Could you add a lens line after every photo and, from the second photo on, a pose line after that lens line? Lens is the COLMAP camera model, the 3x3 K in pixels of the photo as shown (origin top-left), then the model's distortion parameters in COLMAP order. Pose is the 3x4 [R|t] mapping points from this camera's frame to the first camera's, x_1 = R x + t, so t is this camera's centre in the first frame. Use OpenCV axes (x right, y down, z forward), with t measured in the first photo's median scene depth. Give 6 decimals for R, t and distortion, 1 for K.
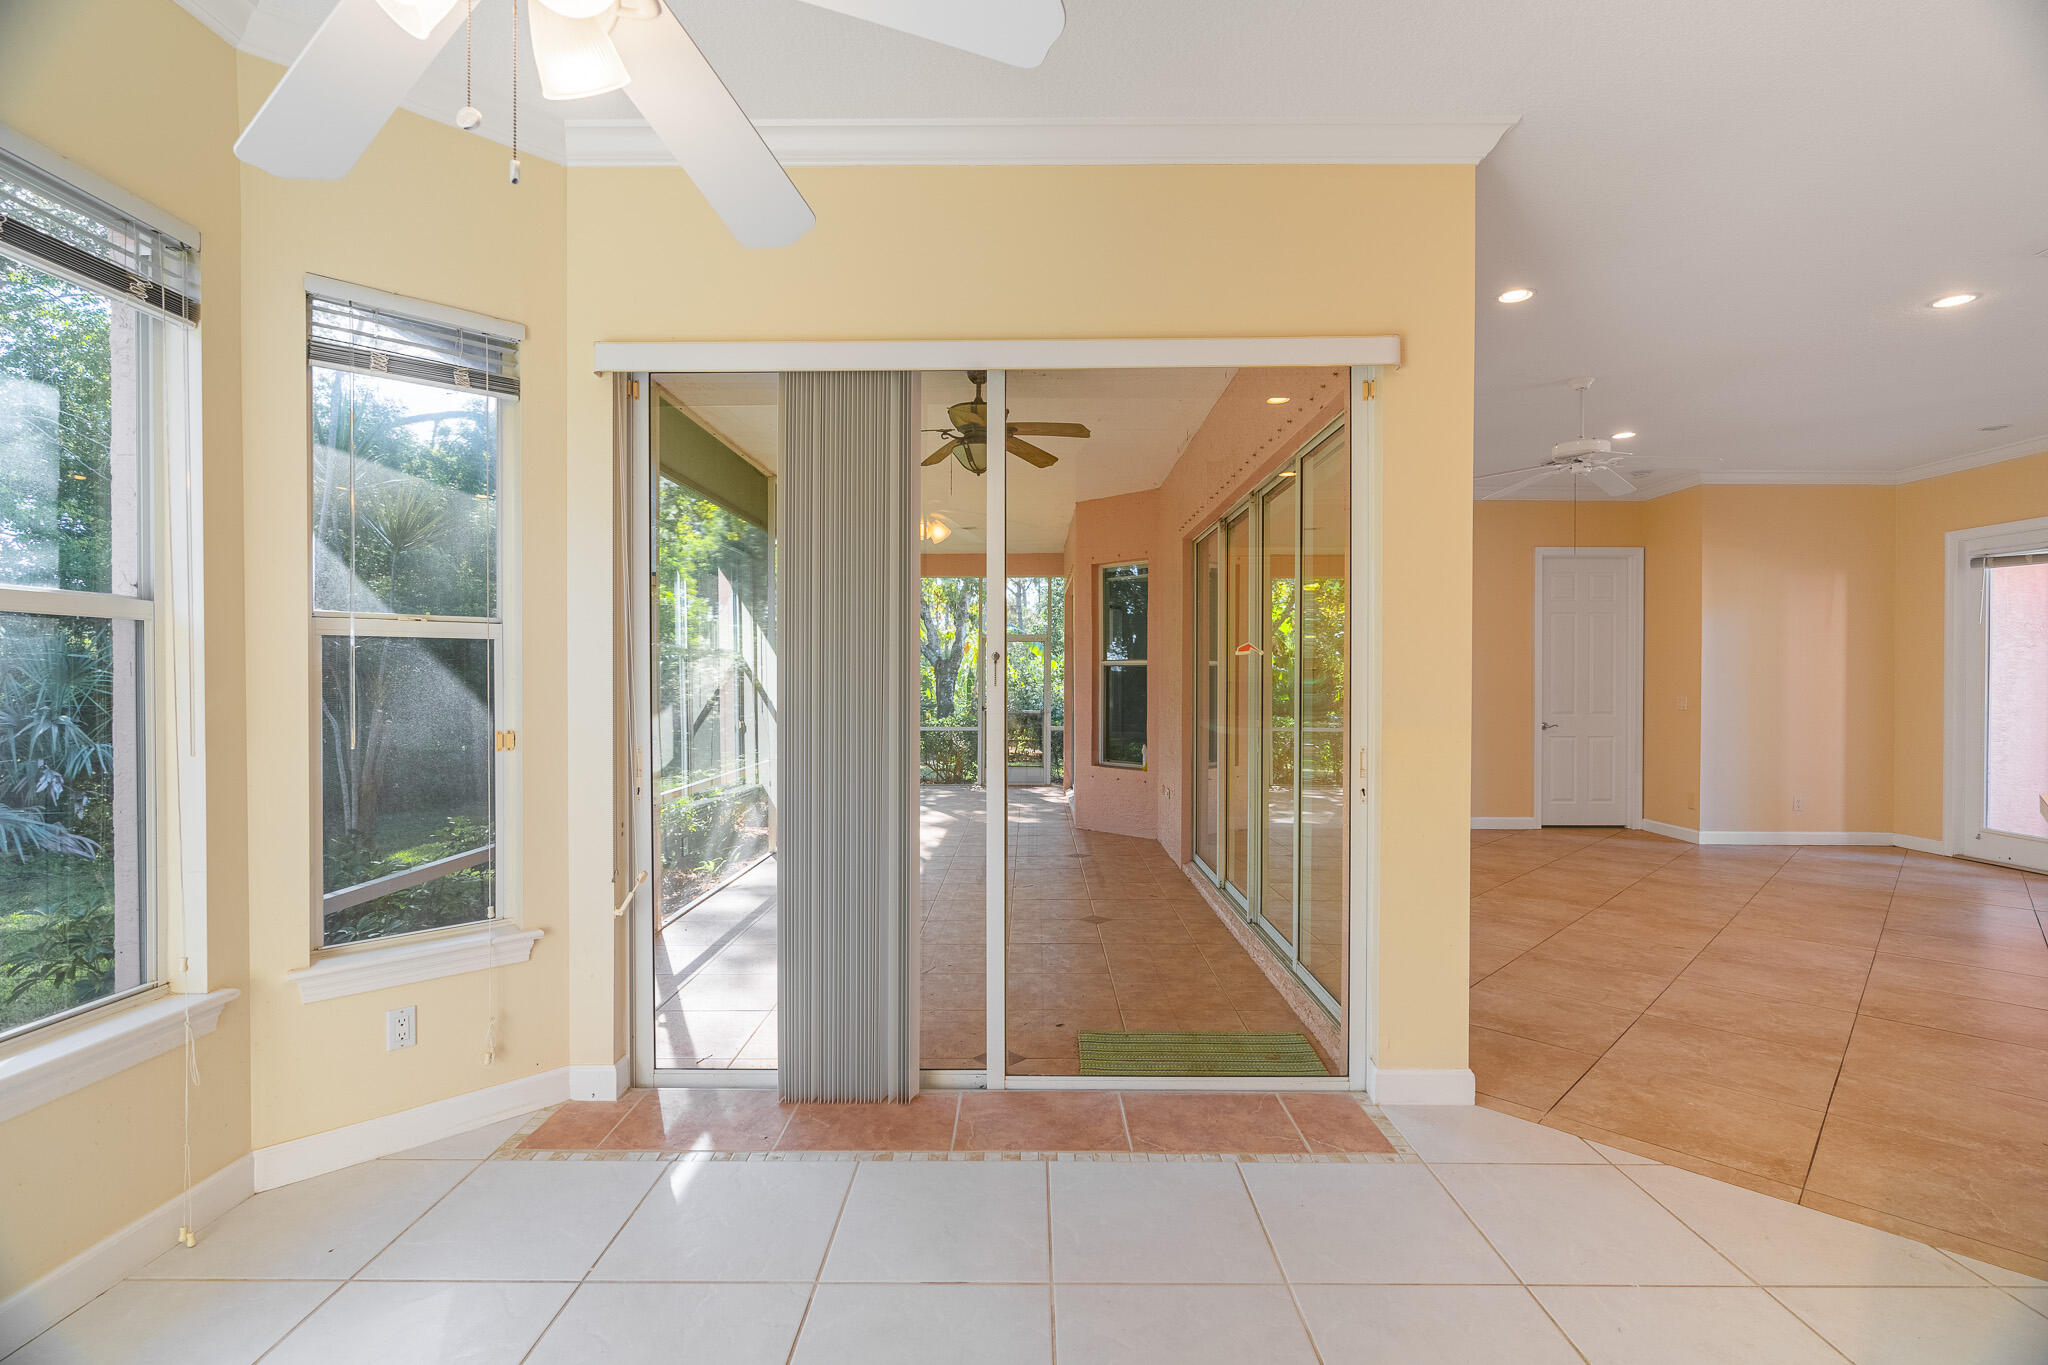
lens RADIAL K [[928.9, 0, 1028.3], [0, 928.9, 683.9], [0, 0, 1]] dist [-0.010490, 0.002371]
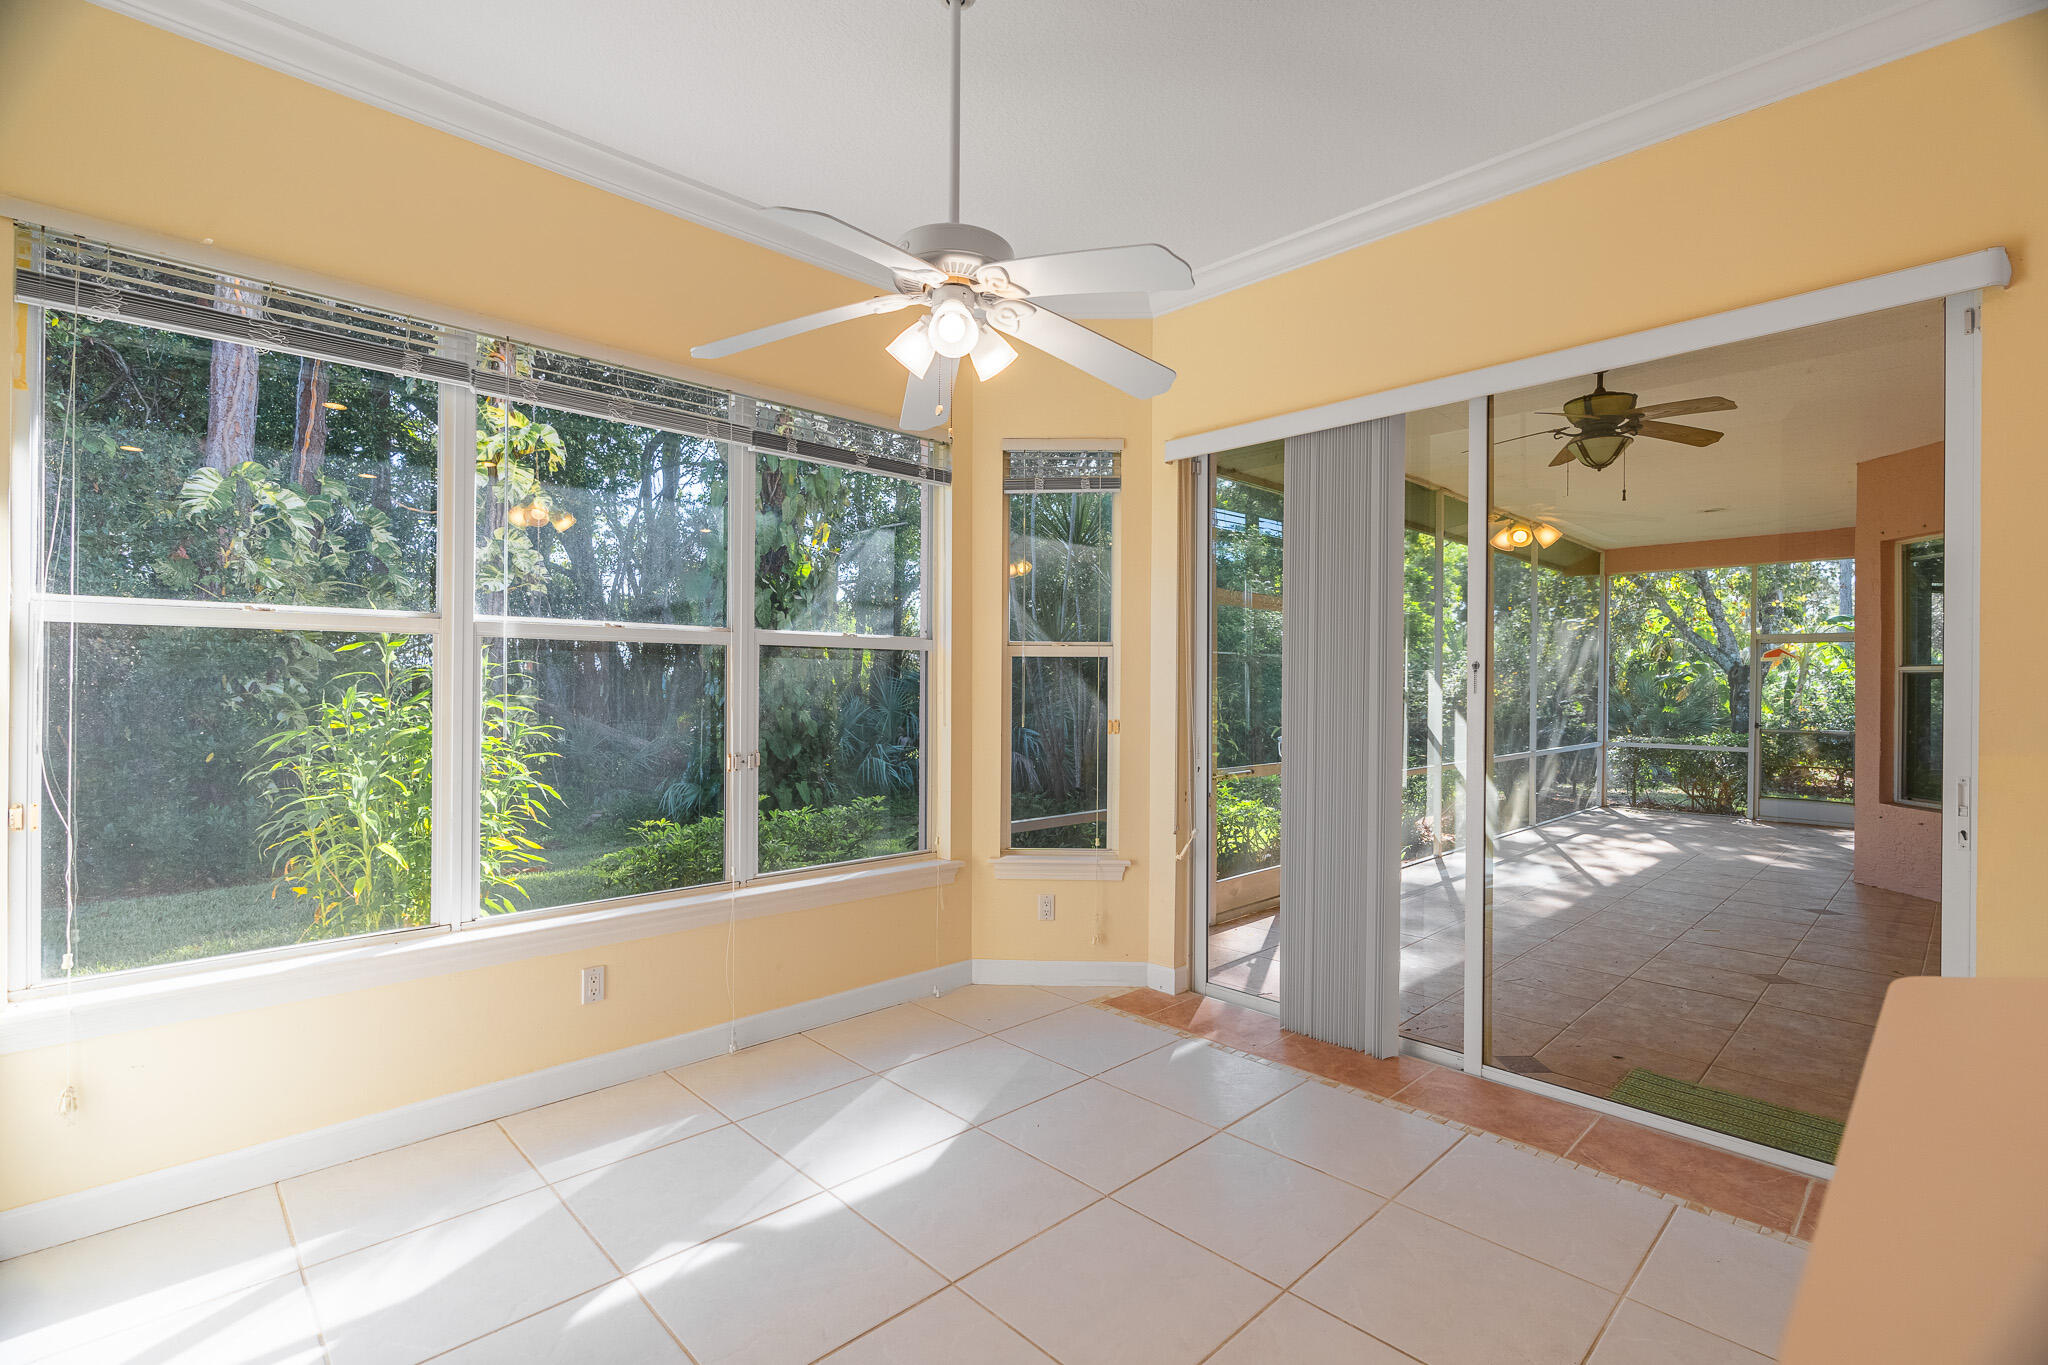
lens RADIAL K [[928.9, 0, 1031.2], [0, 928.9, 684.9], [0, 0, 1]] dist [-0.010490, 0.002371]
pose [[0.700346, 0.005986, -0.713779, 0.381438], [-0.011544, 0.999929, -0.002940, 0.001038], [0.713711, 0.010299, 0.700365, -0.110437]]
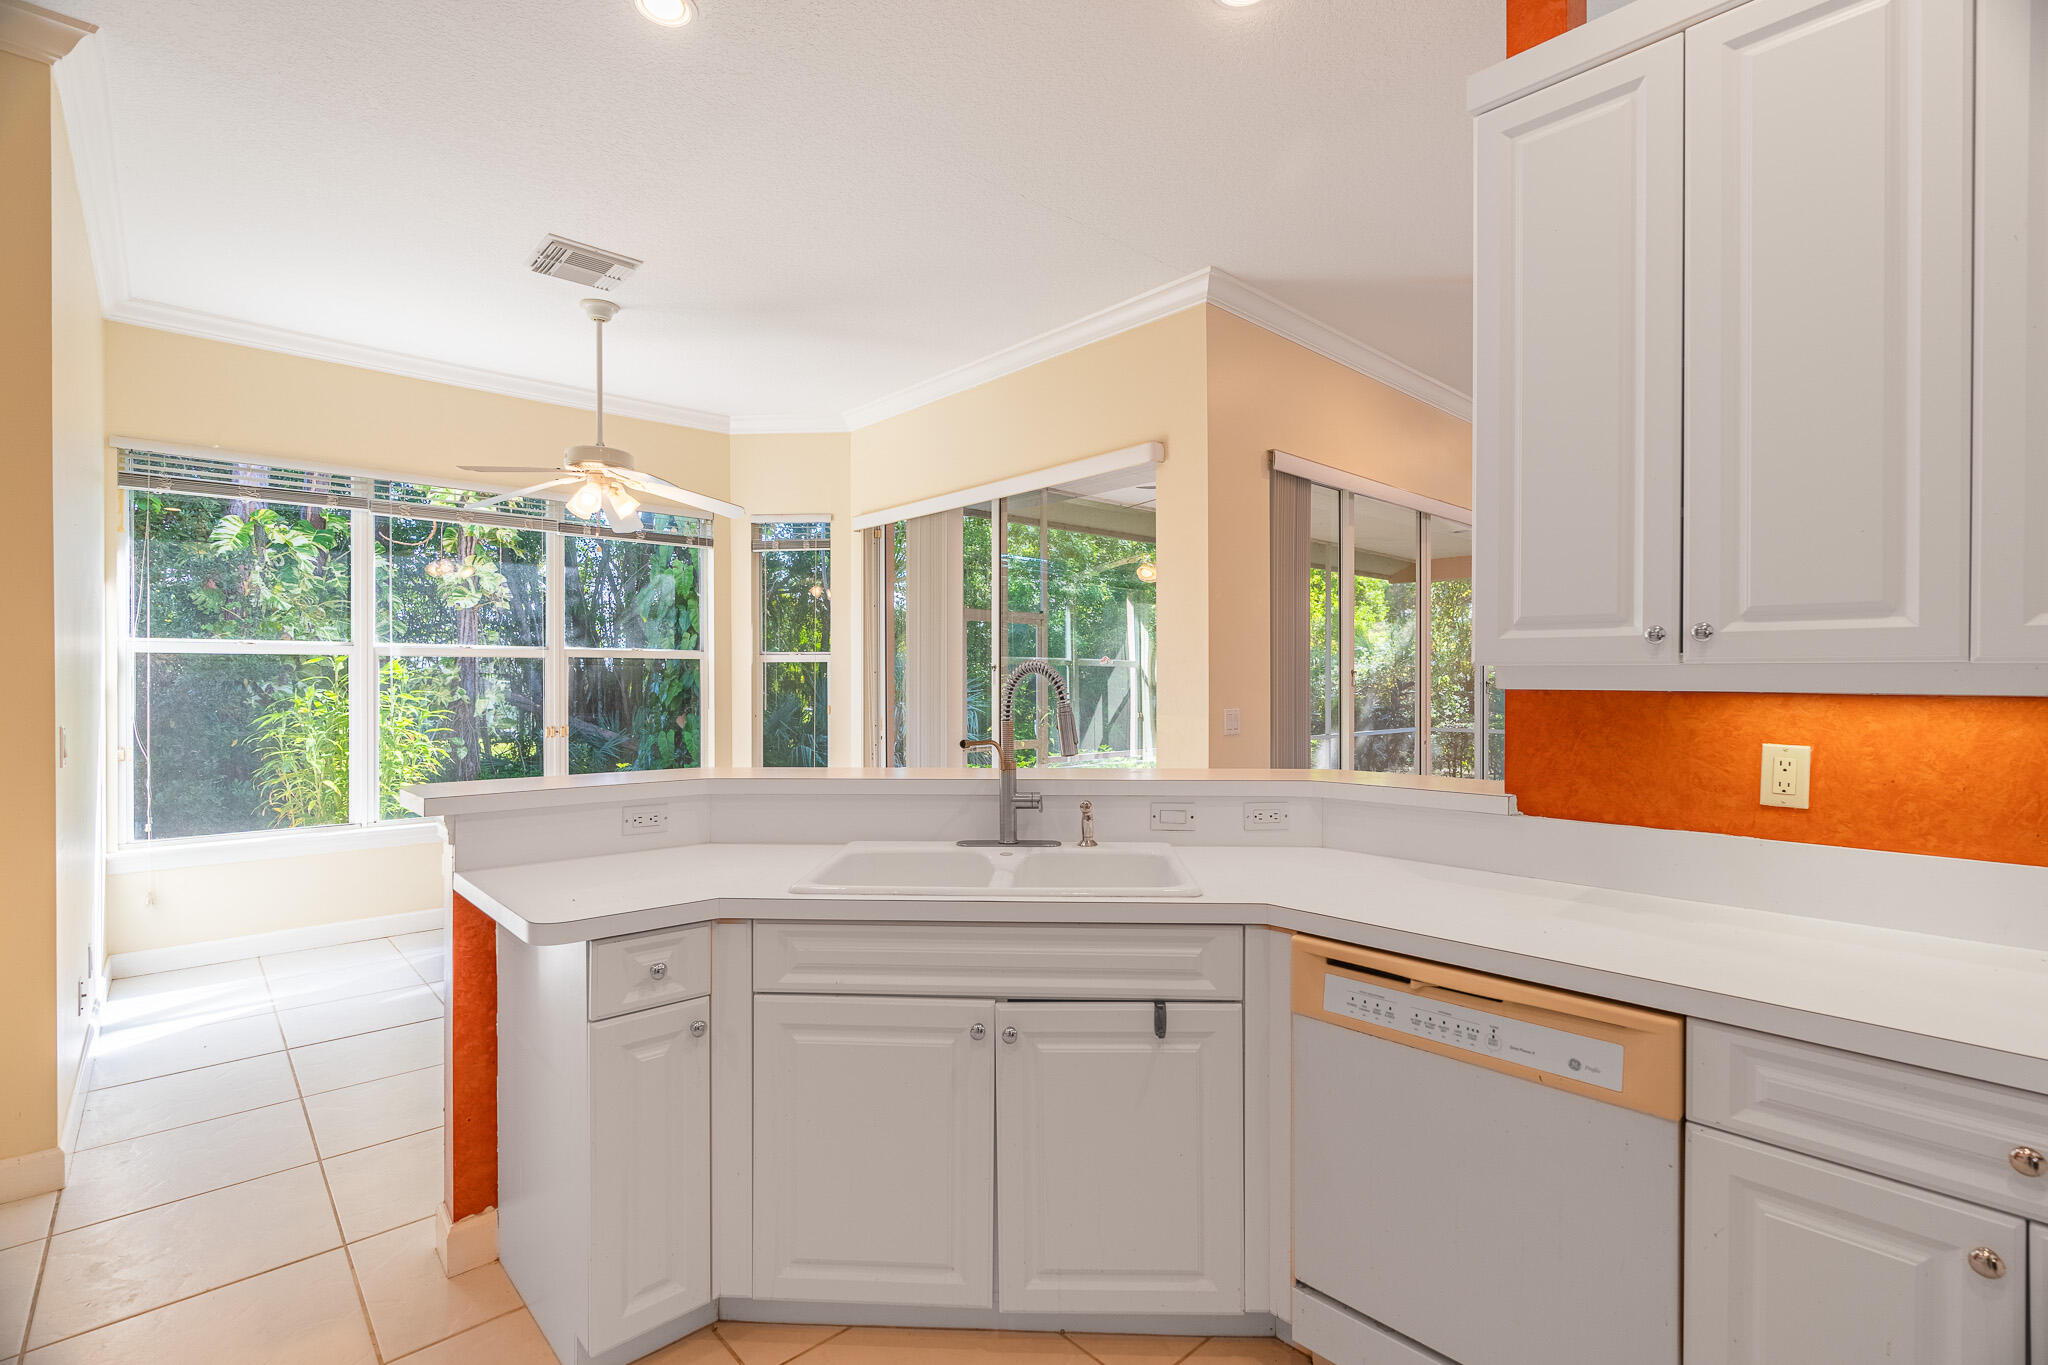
lens RADIAL K [[928.9, 0, 1034.0], [0, 928.9, 685.7], [0, 0, 1]] dist [-0.010490, 0.002371]
pose [[0.685106, 0.003346, -0.728435, 1.306335], [-0.003133, 0.999994, 0.001646, 0.001828], [0.728436, 0.001155, 0.685113, -0.121766]]
